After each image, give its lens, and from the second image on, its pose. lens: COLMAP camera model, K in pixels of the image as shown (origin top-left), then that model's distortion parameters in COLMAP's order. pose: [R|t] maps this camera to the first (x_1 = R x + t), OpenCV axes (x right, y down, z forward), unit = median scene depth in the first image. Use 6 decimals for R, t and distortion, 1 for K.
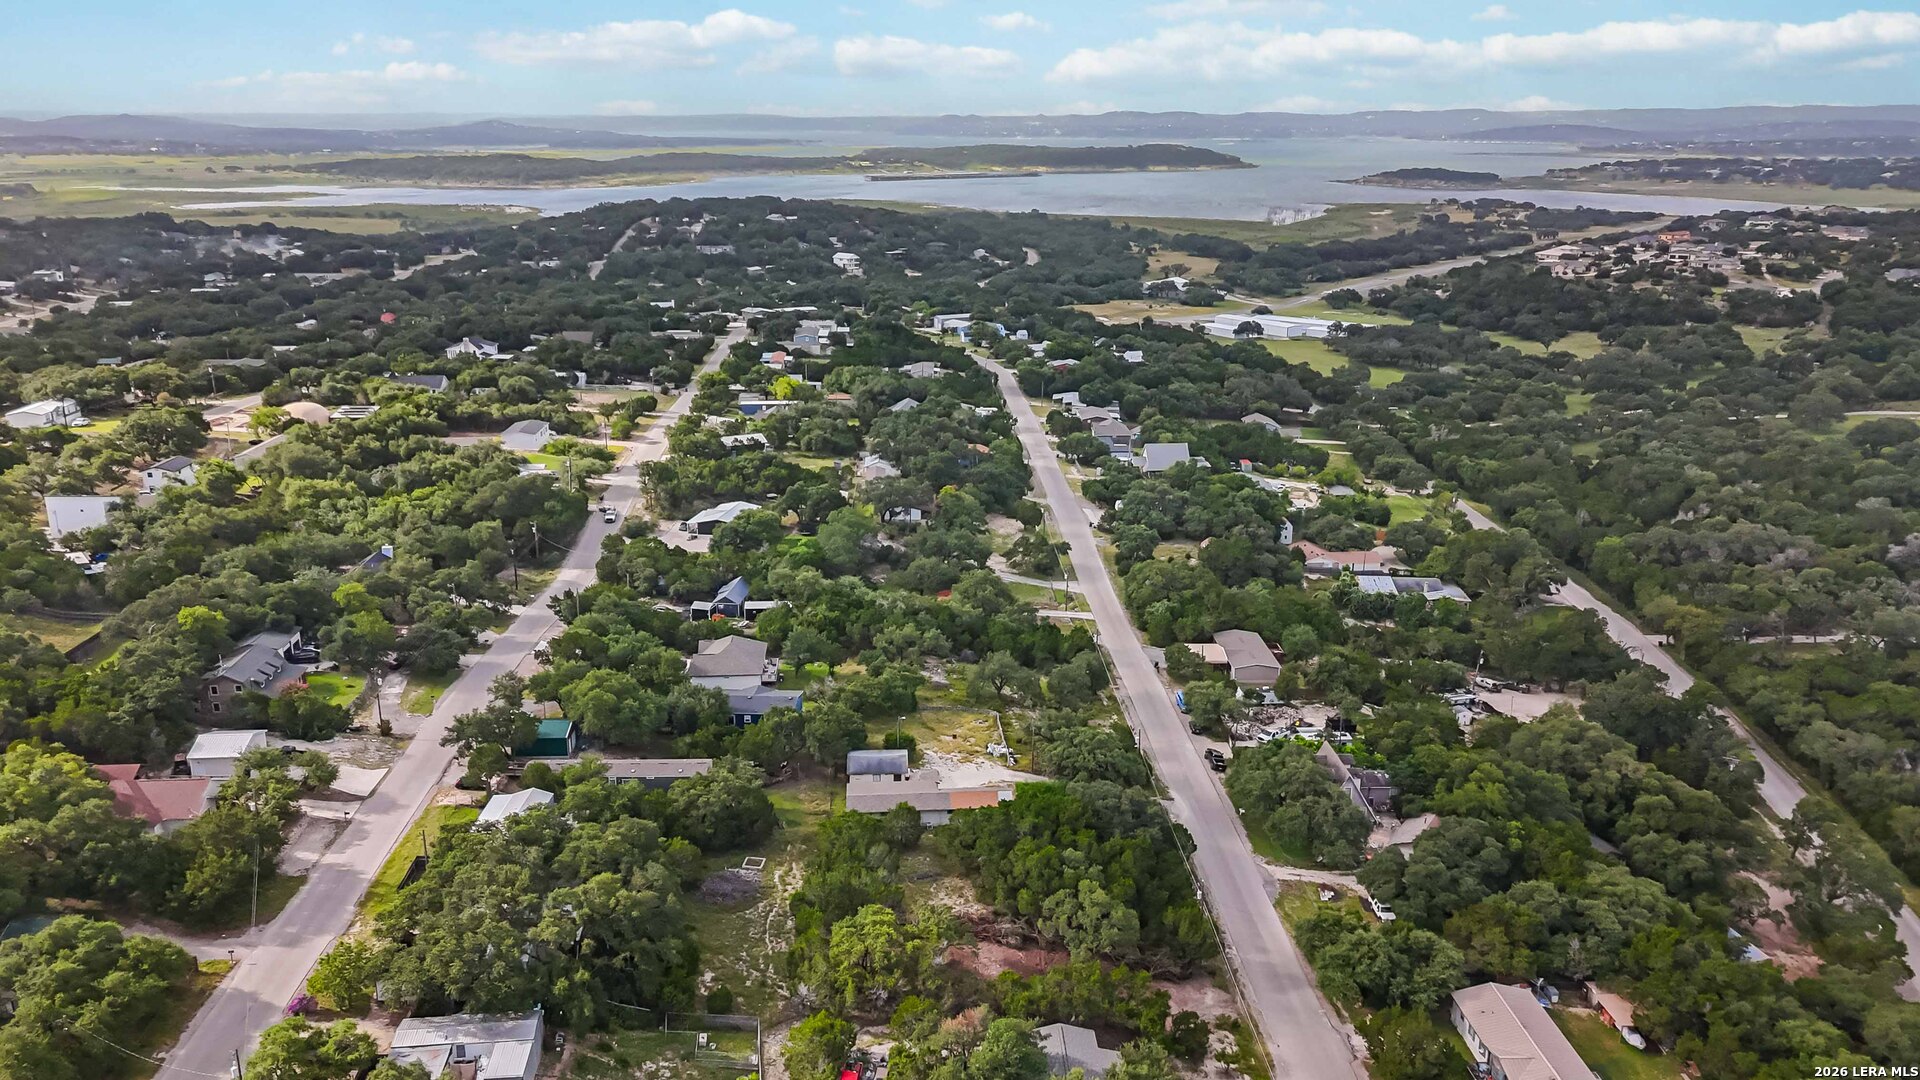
lens RADIAL K [[1390.0, 0, 968.4], [0, 1390.0, 536.0], [0, 0, 1]] dist [0.068887, -0.066641]
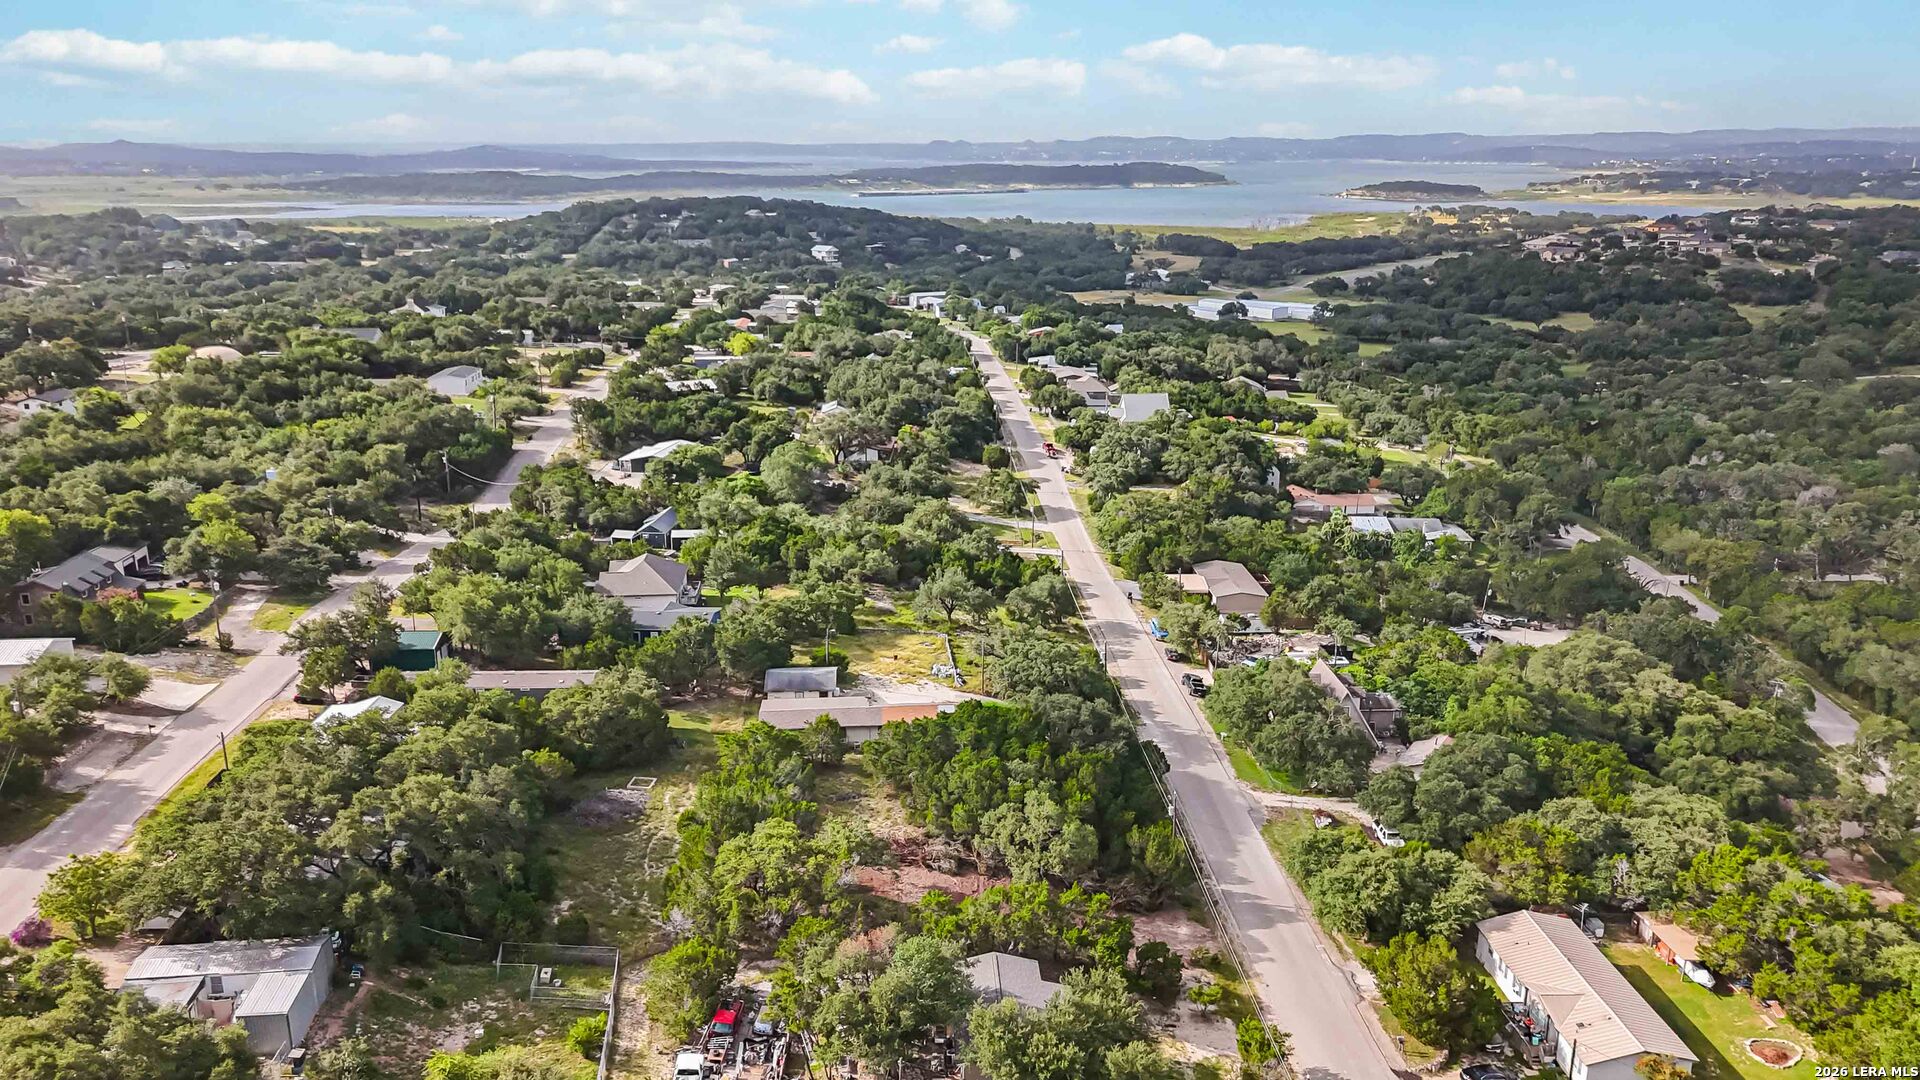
lens RADIAL K [[1379.3, 0, 960.0], [0, 1379.3, 540.0], [0, 0, 1]] dist [0.067951, -0.064938]
pose [[0.999974, -0.007112, 0.001446, 0.023306], [0.007122, 0.999950, -0.007052, 0.059185], [-0.001396, 0.007062, 0.999974, 0.102664]]
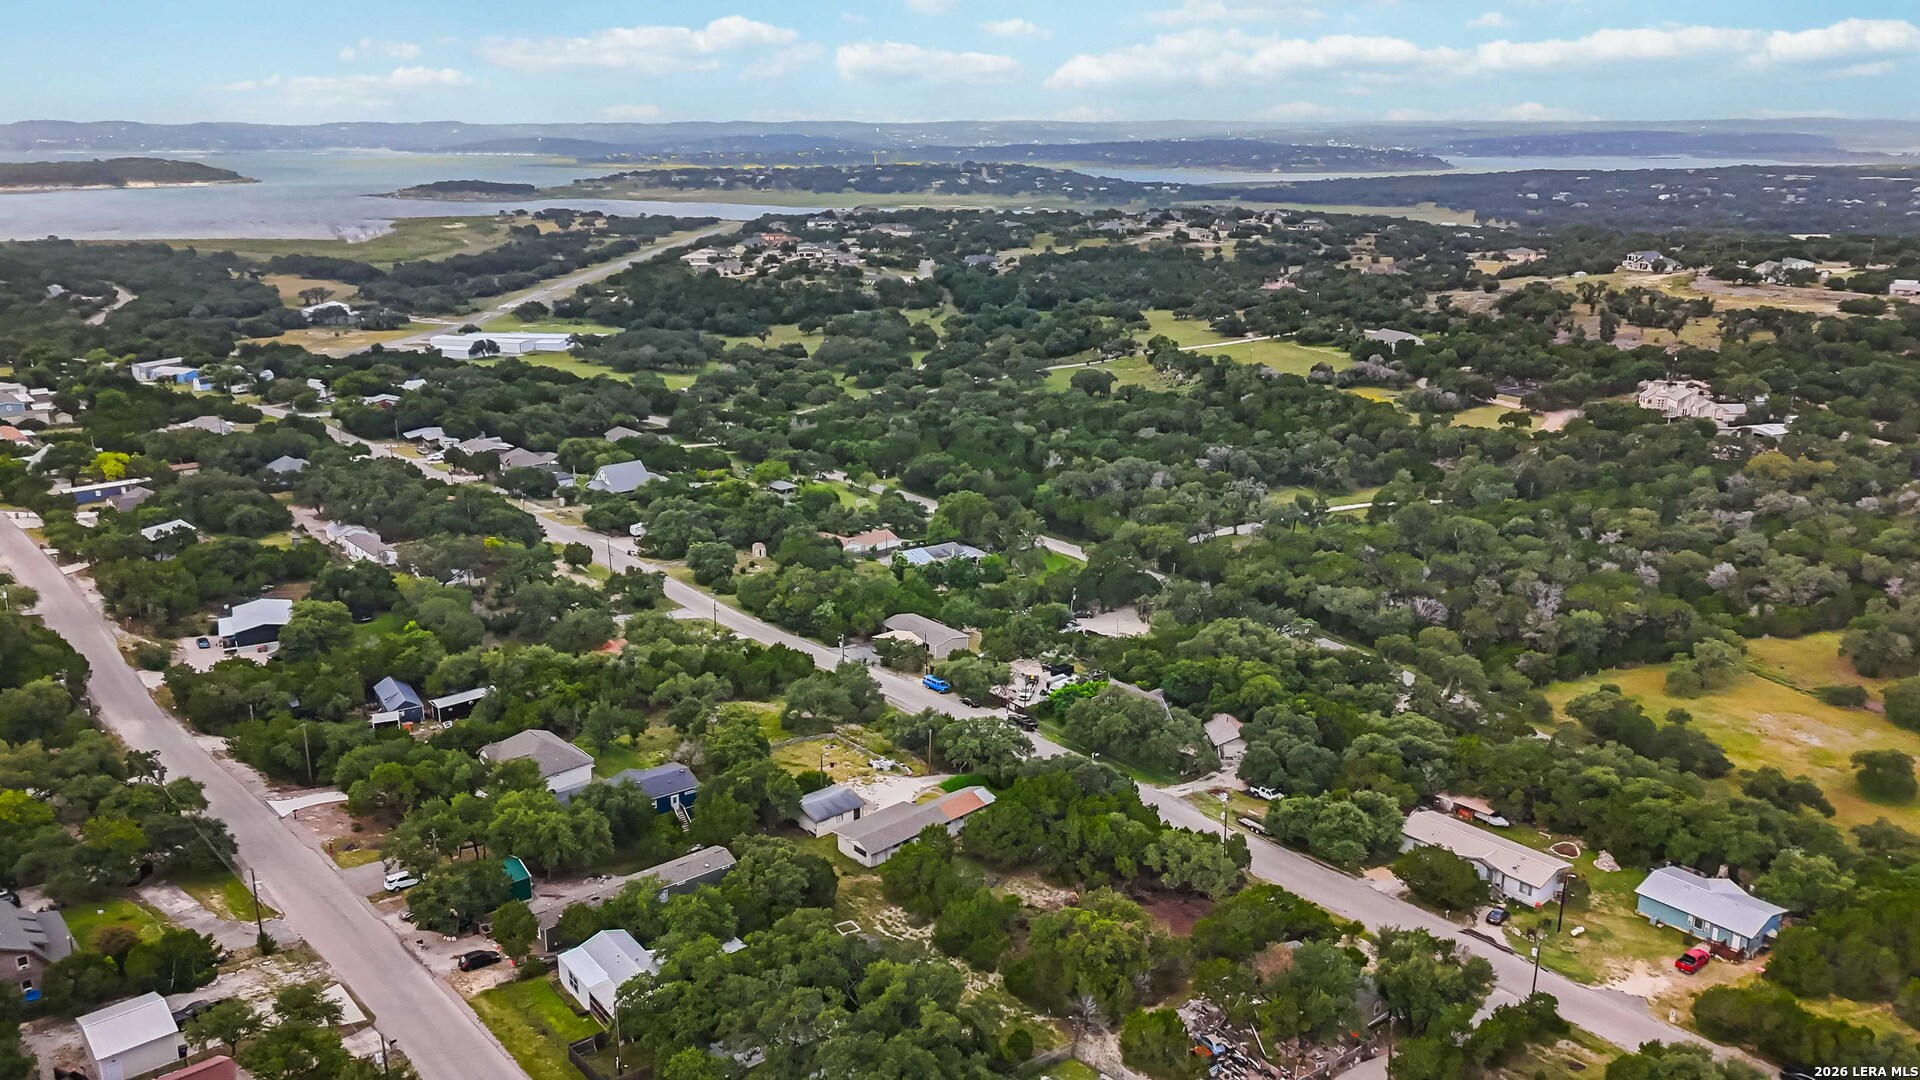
lens RADIAL K [[1379.3, 0, 960.0], [0, 1379.3, 540.0], [0, 0, 1]] dist [0.067951, -0.064938]
pose [[0.800142, -0.174692, 0.573808, -0.361267], [0.176667, 0.982850, 0.052871, -0.035674], [-0.573203, 0.059069, 0.817281, 0.113002]]
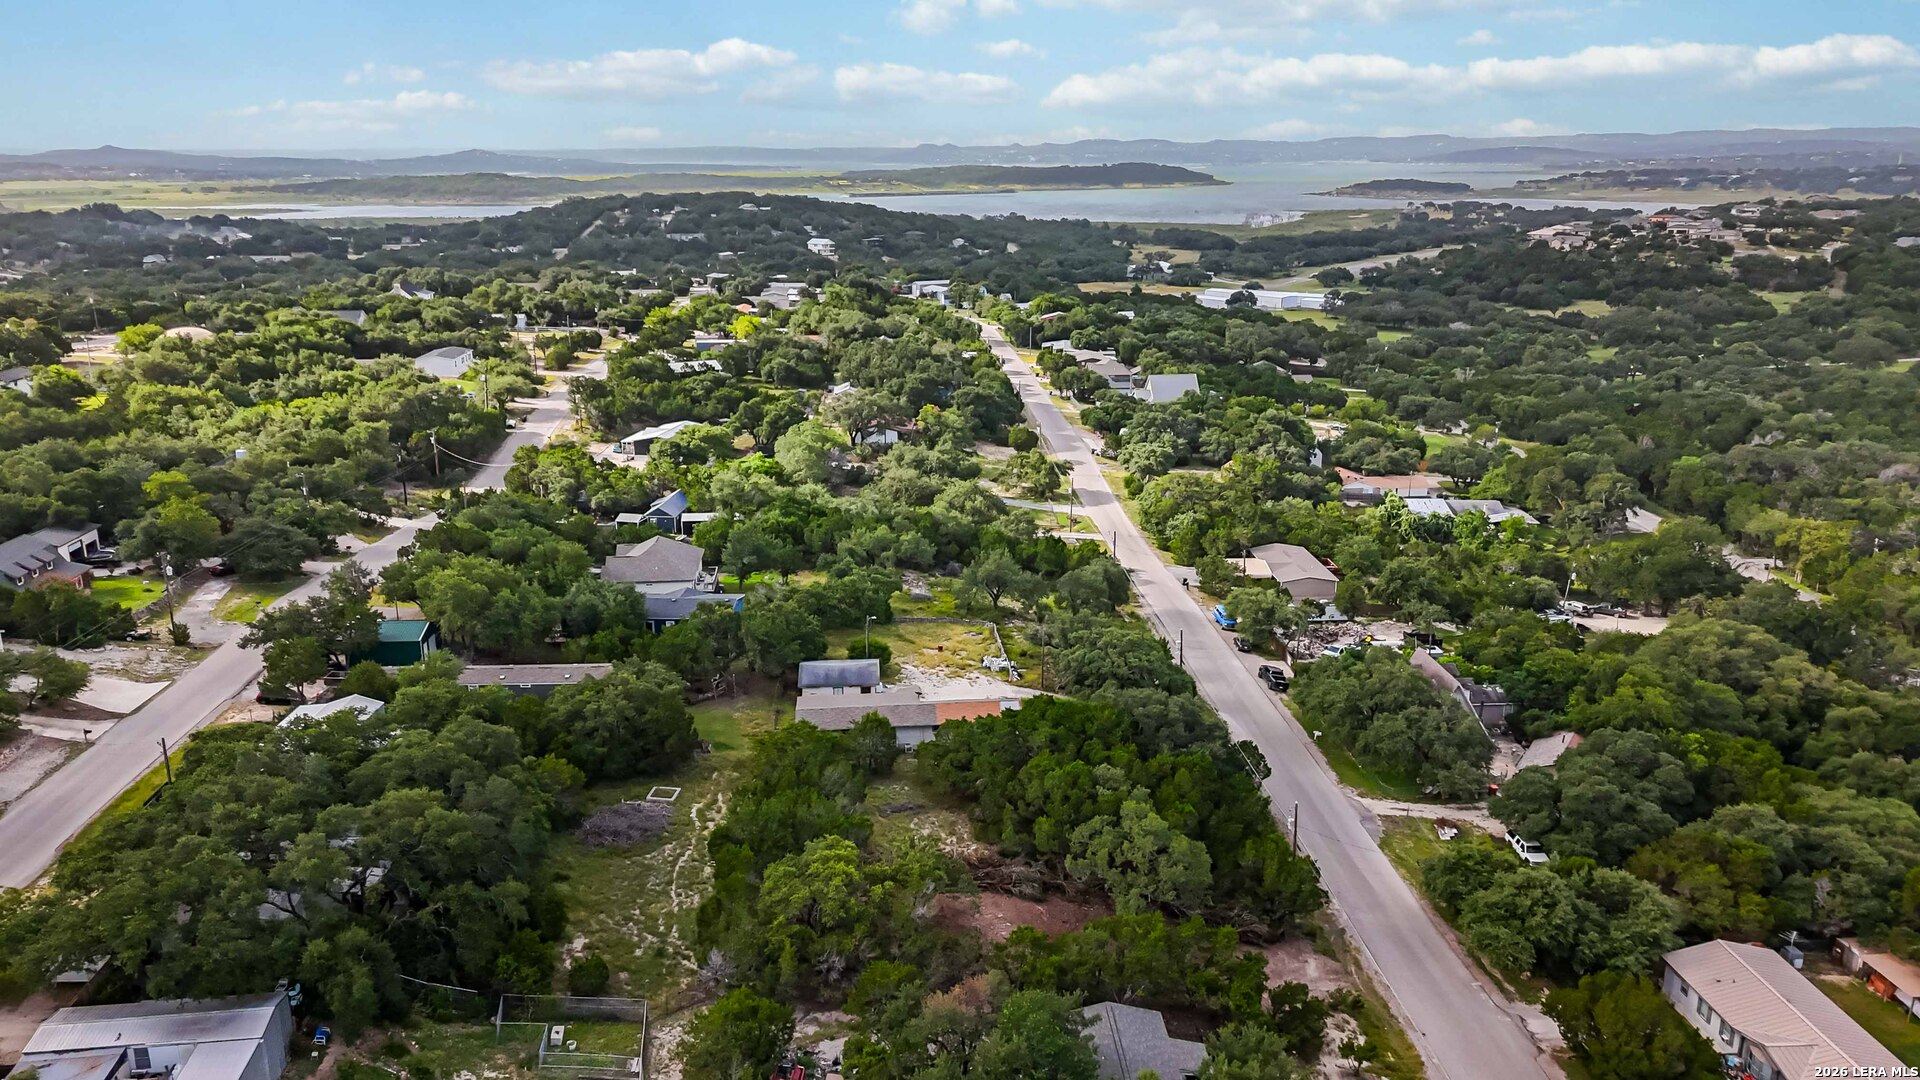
lens RADIAL K [[1379.3, 0, 960.0], [0, 1379.3, 540.0], [0, 0, 1]] dist [0.067951, -0.064938]
pose [[0.999884, -0.013502, 0.007063, -0.002778], [0.013555, 0.999879, -0.007575, 0.069006], [-0.006959, 0.007670, 0.999946, 0.177328]]
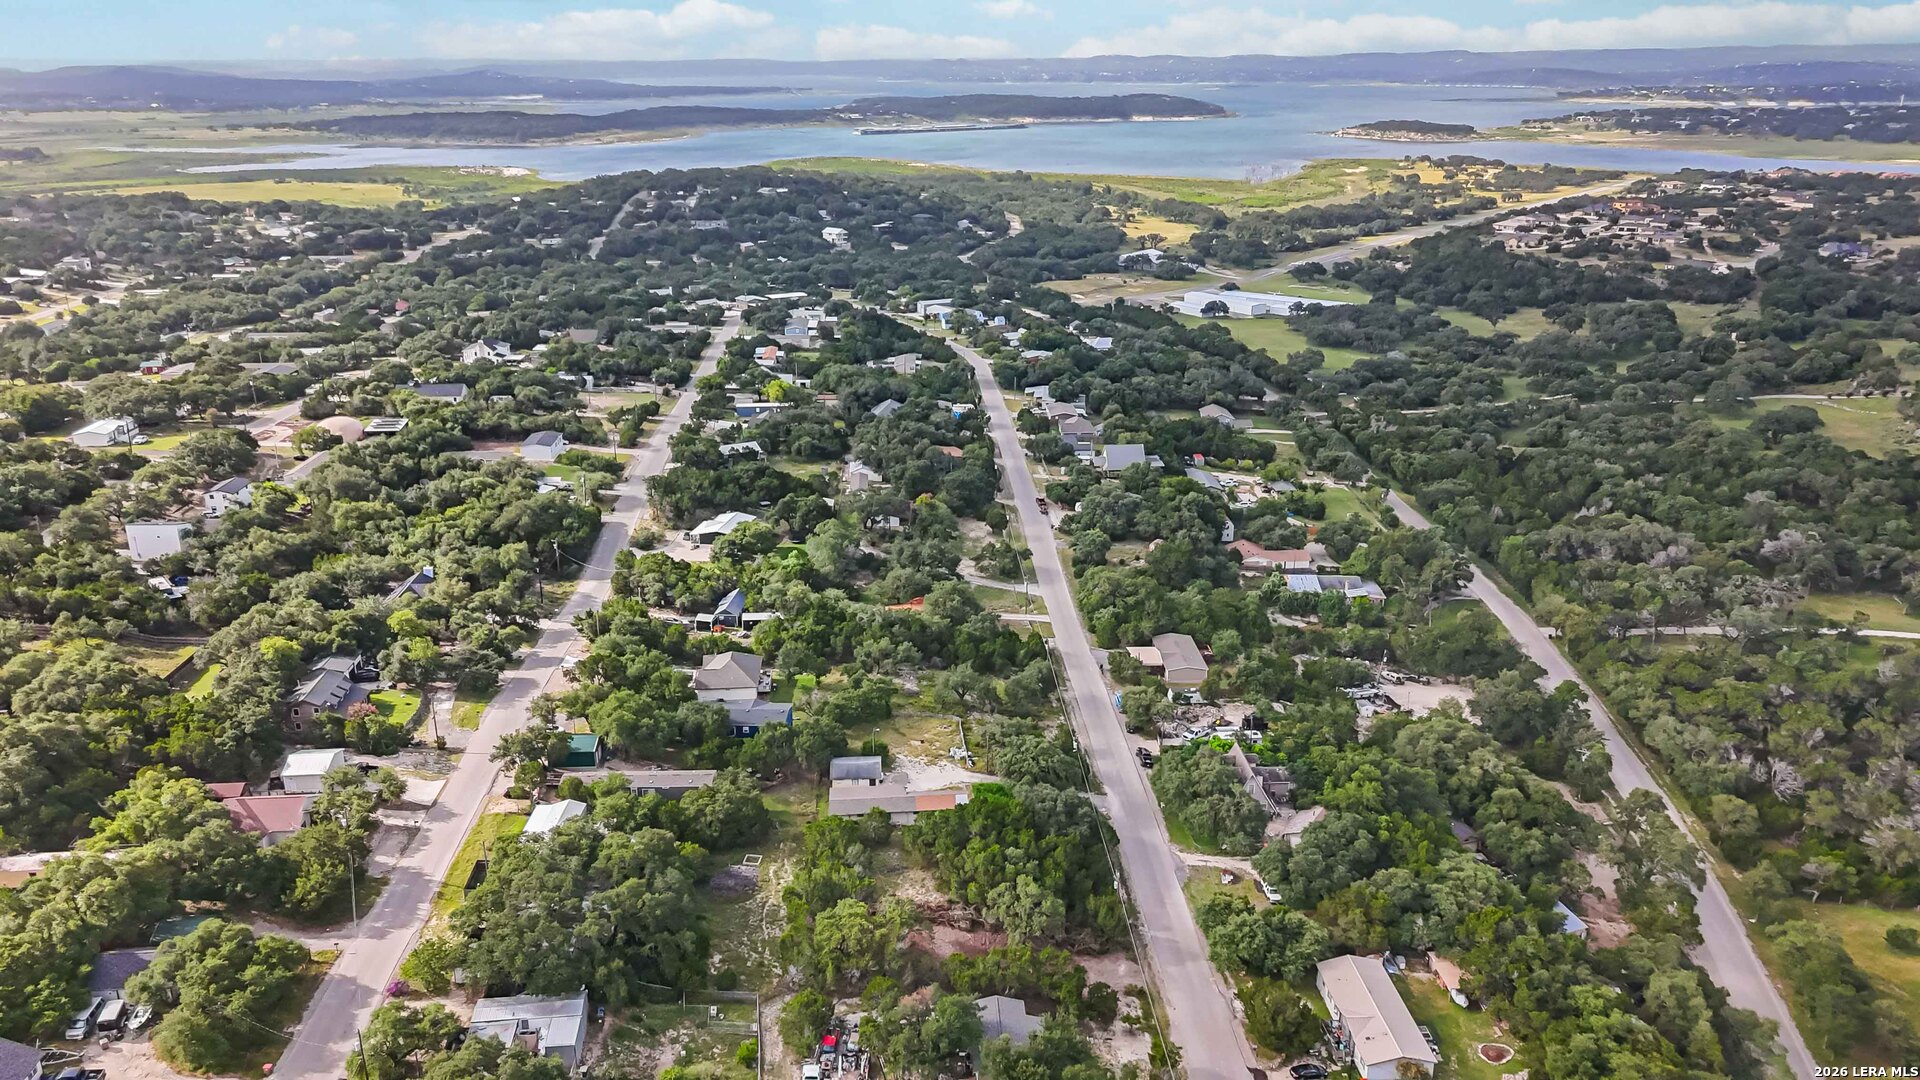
lens RADIAL K [[1345.5, 0, 969.1], [0, 1345.5, 543.5], [0, 0, 1]] dist [0.064611, -0.061364]
pose [[0.999957, -0.005211, 0.007722, 0.016869], [0.004851, 0.998935, 0.045874, -0.058286], [-0.007953, -0.045835, 0.998917, -0.101830]]
